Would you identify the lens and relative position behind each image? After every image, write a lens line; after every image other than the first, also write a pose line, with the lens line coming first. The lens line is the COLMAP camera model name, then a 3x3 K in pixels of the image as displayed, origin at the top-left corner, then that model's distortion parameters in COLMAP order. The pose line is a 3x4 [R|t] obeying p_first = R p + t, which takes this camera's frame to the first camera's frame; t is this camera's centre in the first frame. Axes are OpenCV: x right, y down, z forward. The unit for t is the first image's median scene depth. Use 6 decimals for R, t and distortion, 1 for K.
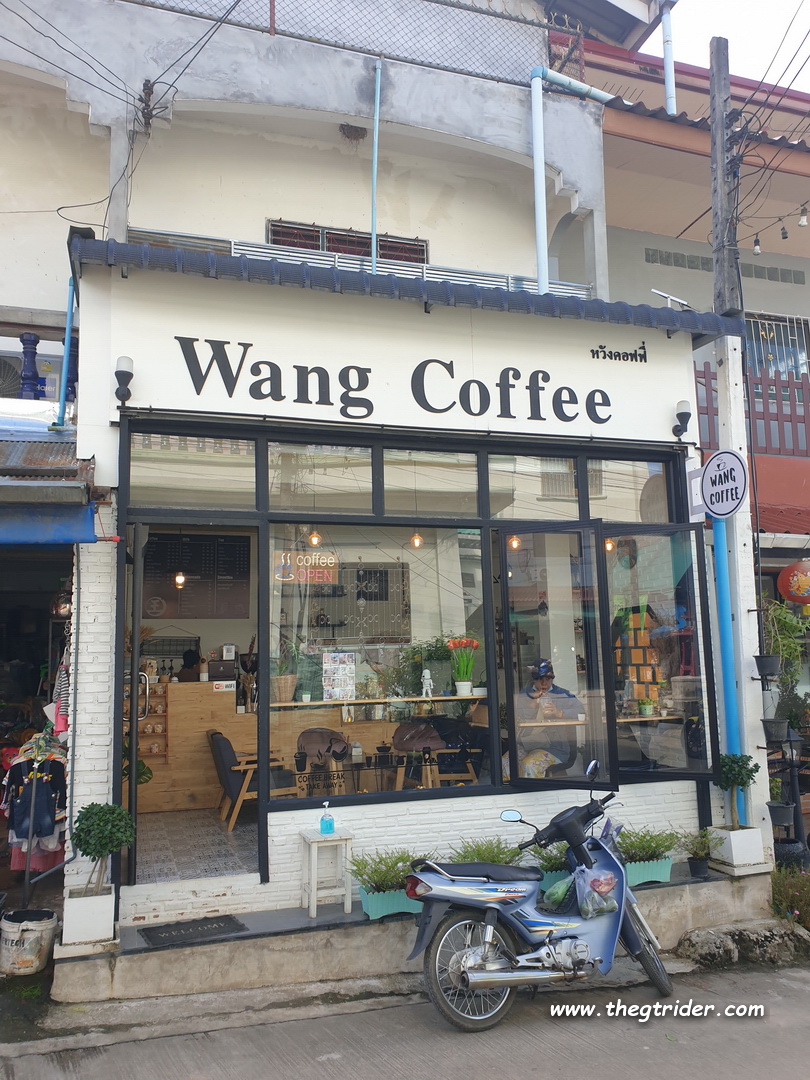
lens RADIAL K [[820.8, 0, 406.6], [0, 820.8, 542.9], [0, 0, 1]] dist [0.004676, 0.000241]
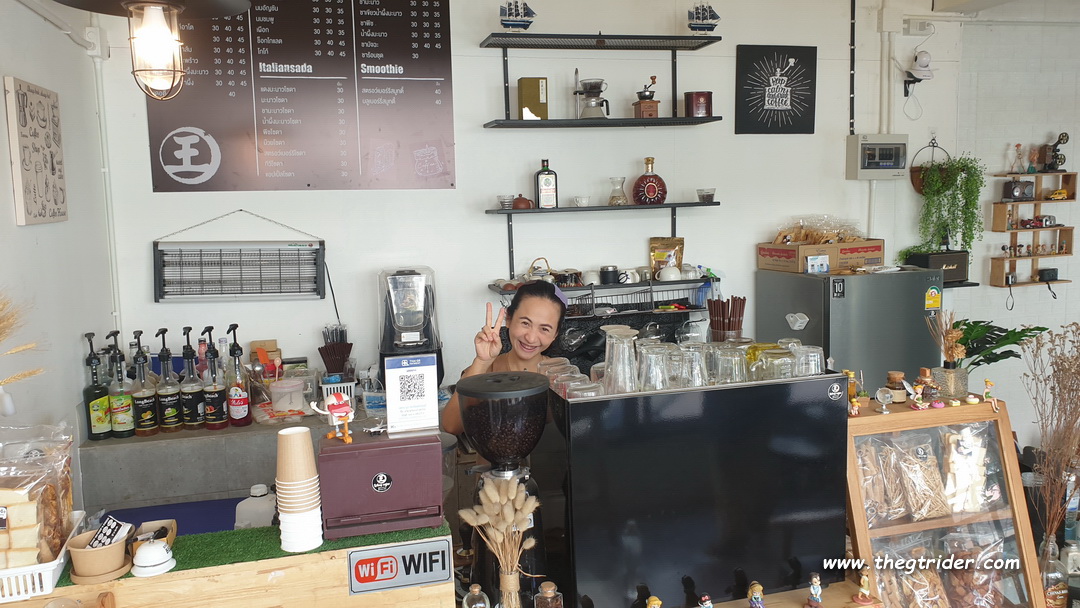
lens RADIAL K [[854.9, 0, 538.6], [0, 854.9, 304.1], [0, 0, 1]] dist [0.000211, -0.000730]
pose [[0.998934, 0.005102, -0.045886, -0.139027], [0.007594, 0.962180, 0.272308, 0.040115], [0.045540, -0.272366, 0.961115, 0.636182]]
